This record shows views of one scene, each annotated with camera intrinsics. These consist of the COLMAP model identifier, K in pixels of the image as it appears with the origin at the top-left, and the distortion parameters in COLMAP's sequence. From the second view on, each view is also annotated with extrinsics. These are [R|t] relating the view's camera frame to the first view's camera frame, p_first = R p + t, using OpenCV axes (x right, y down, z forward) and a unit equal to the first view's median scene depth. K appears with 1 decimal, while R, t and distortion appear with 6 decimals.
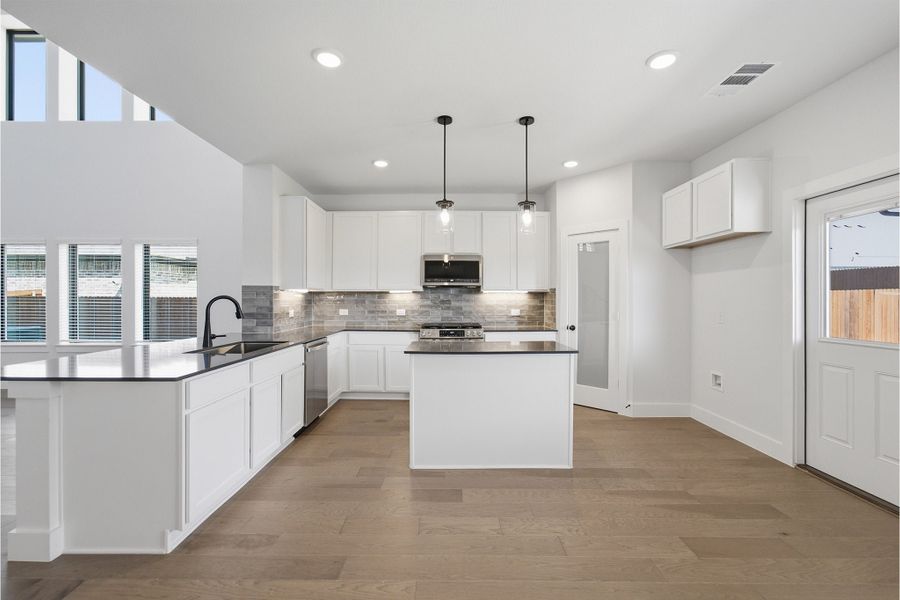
lens RADIAL K [[374.6, 0, 450.7], [0, 374.6, 298.8], [0, 0, 1]] dist [-0.010686, 0.003823]
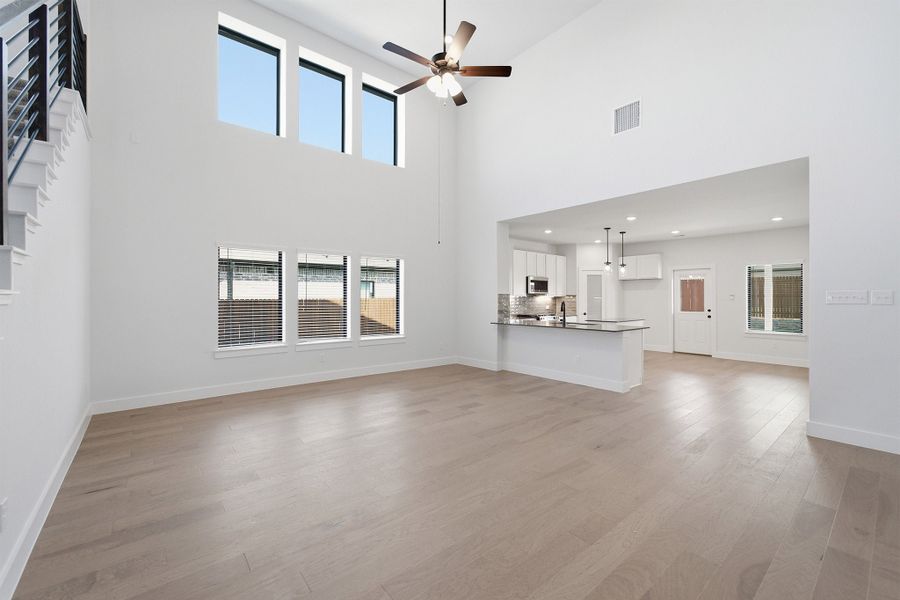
lens RADIAL K [[374.6, 0, 451.3], [0, 374.6, 297.9], [0, 0, 1]] dist [-0.010686, 0.003823]
pose [[0.758278, -0.000572, 0.651932, -1.516490], [-0.004739, 0.999968, 0.006389, -0.023324], [-0.651915, -0.007934, 0.758251, -0.125270]]
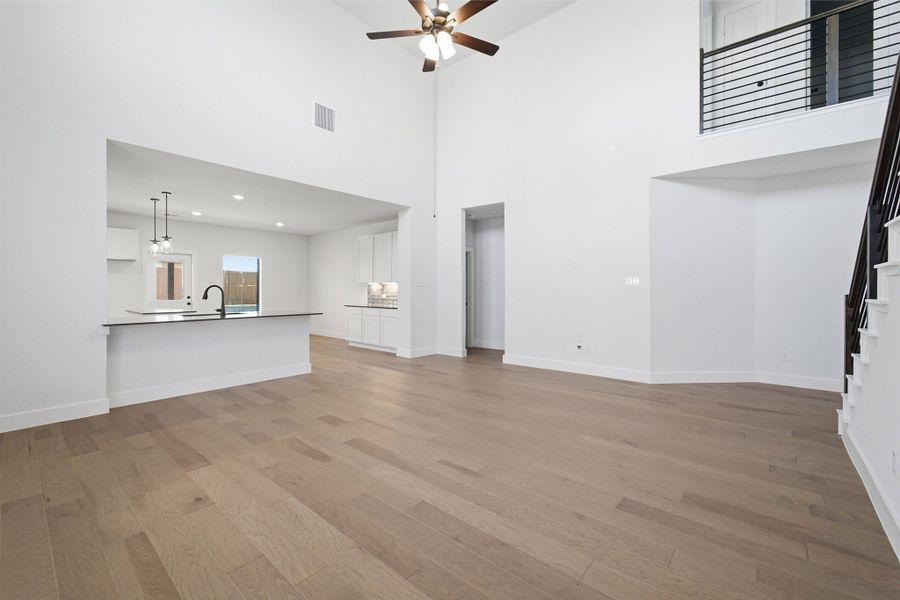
lens RADIAL K [[374.6, 0, 452.1], [0, 374.6, 291.5], [0, 0, 1]] dist [-0.010686, 0.003823]
pose [[-0.770324, -0.005623, 0.637628, -1.497813], [-0.008138, 0.999966, -0.001014, 0.006397], [-0.637601, -0.005970, -0.770344, 0.967341]]
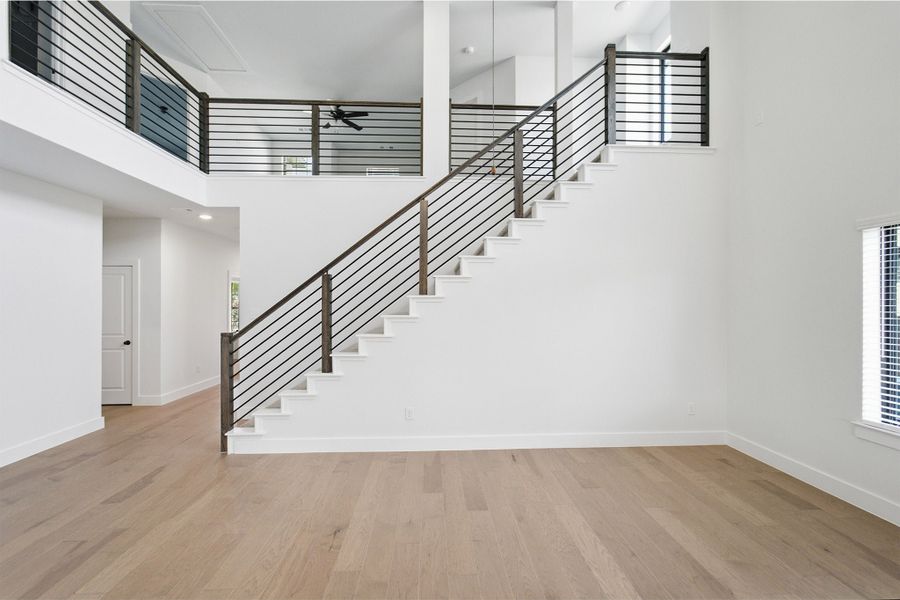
lens RADIAL K [[374.6, 0, 447.1], [0, 374.6, 305.1], [0, 0, 1]] dist [-0.010686, 0.003823]
pose [[0.054658, 0.002412, -0.998502, -0.829859], [0.009875, 0.999947, 0.002956, -0.047466], [0.998456, -0.010022, 0.054631, 0.428564]]
